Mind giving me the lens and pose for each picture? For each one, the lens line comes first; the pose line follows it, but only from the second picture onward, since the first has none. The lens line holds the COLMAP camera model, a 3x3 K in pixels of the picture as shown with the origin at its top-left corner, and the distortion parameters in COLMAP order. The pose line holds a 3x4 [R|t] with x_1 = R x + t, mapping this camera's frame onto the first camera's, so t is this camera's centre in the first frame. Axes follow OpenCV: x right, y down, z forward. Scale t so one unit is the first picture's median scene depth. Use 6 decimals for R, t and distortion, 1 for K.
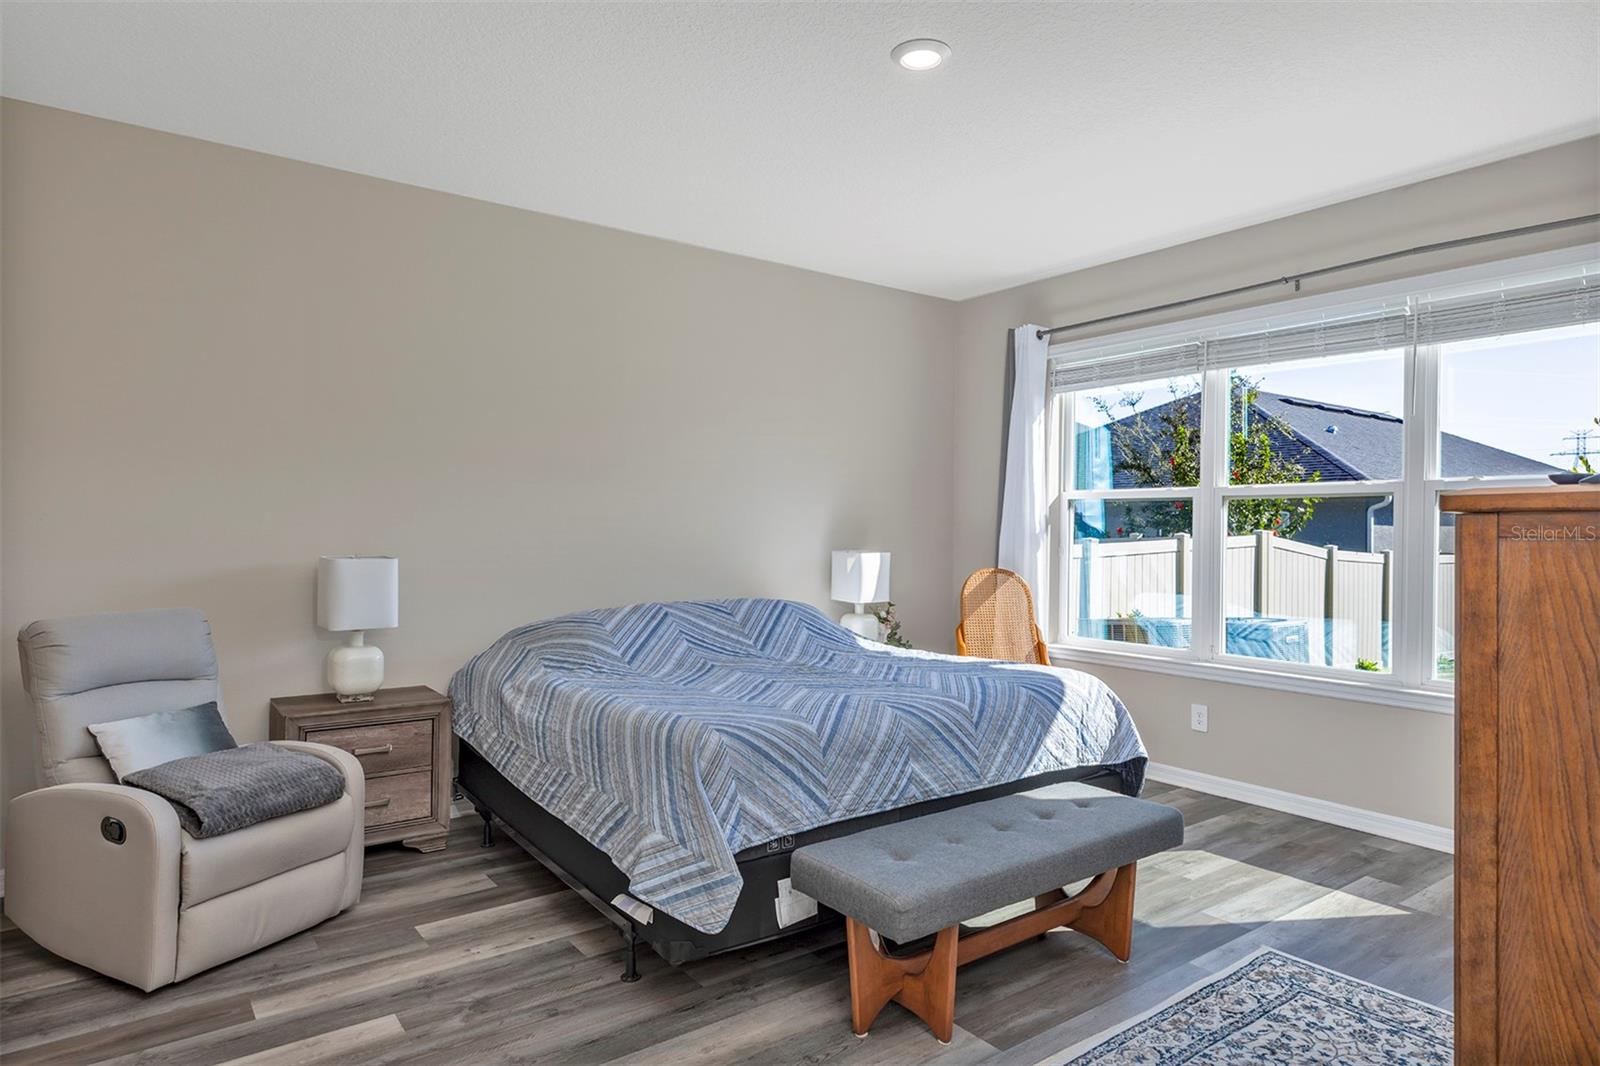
lens RADIAL K [[935.7, 0, 798.6], [0, 935.7, 529.0], [0, 0, 1]] dist [-0.009708, -0.000537]
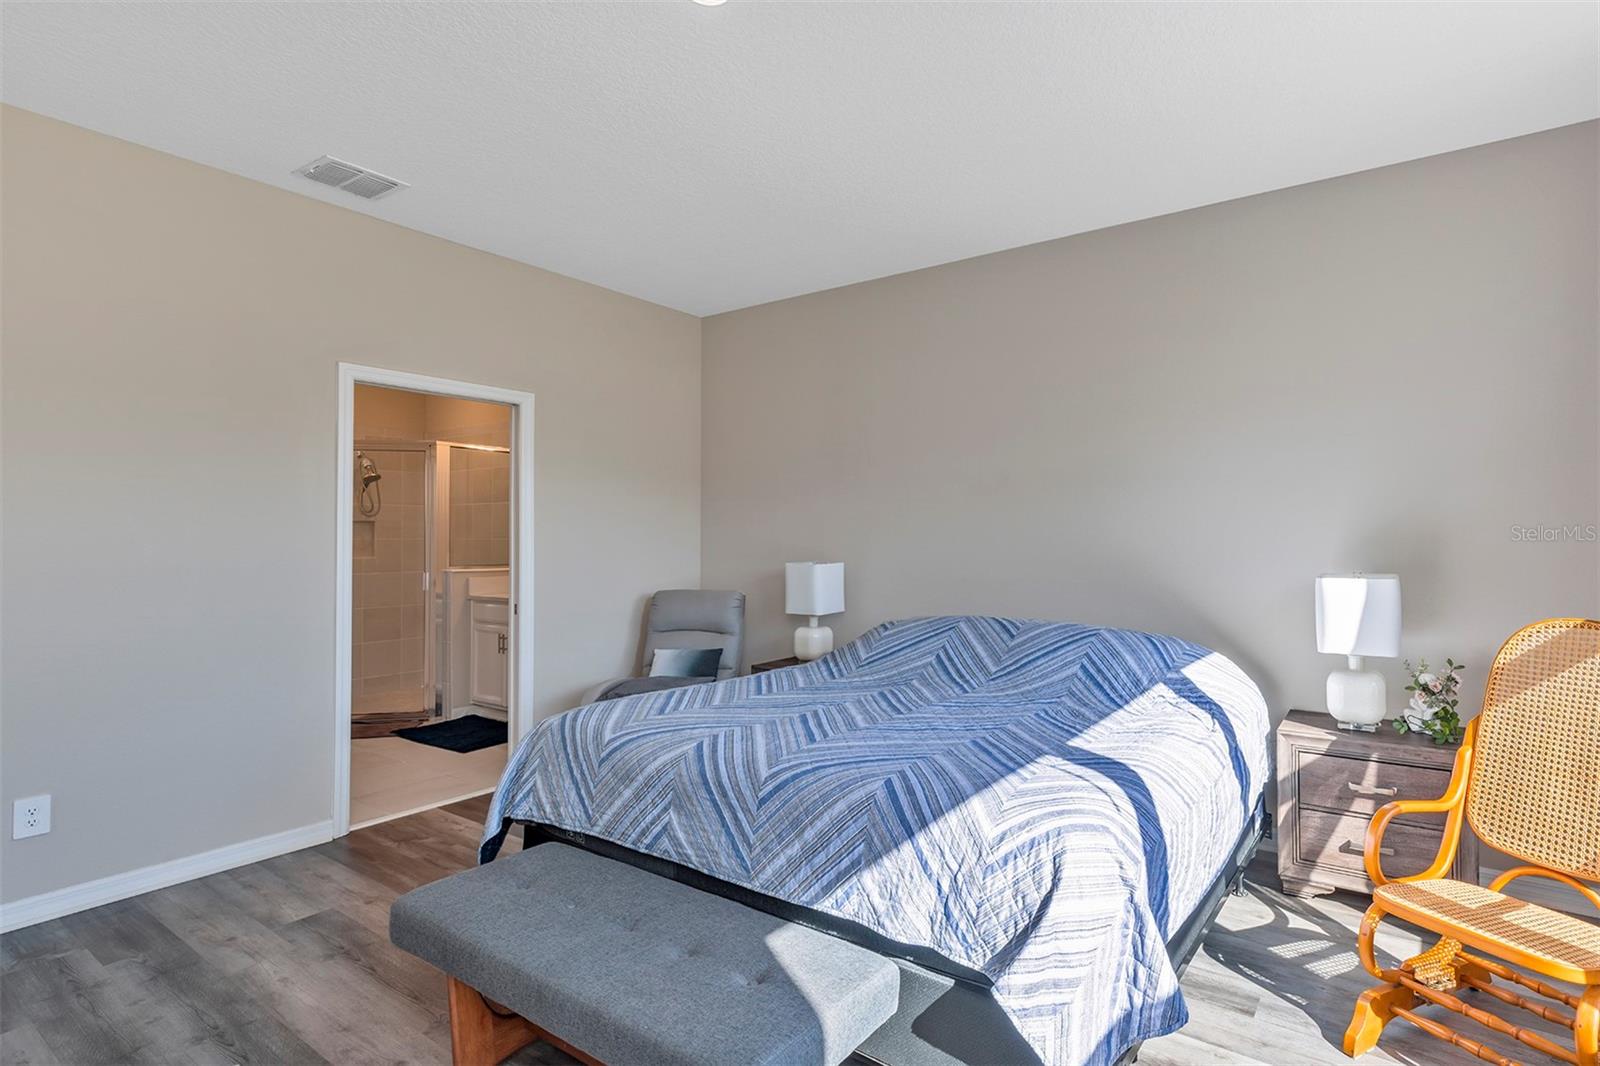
lens RADIAL K [[725.6, 0, 799.1], [0, 725.6, 534.6], [0, 0, 1]] dist [0.004860, -0.000370]
pose [[0.368319, -0.011113, -0.929633, 0.756737], [-0.002404, 0.999914, -0.012906, 0.002796], [0.929696, 0.006988, 0.368261, 0.826248]]
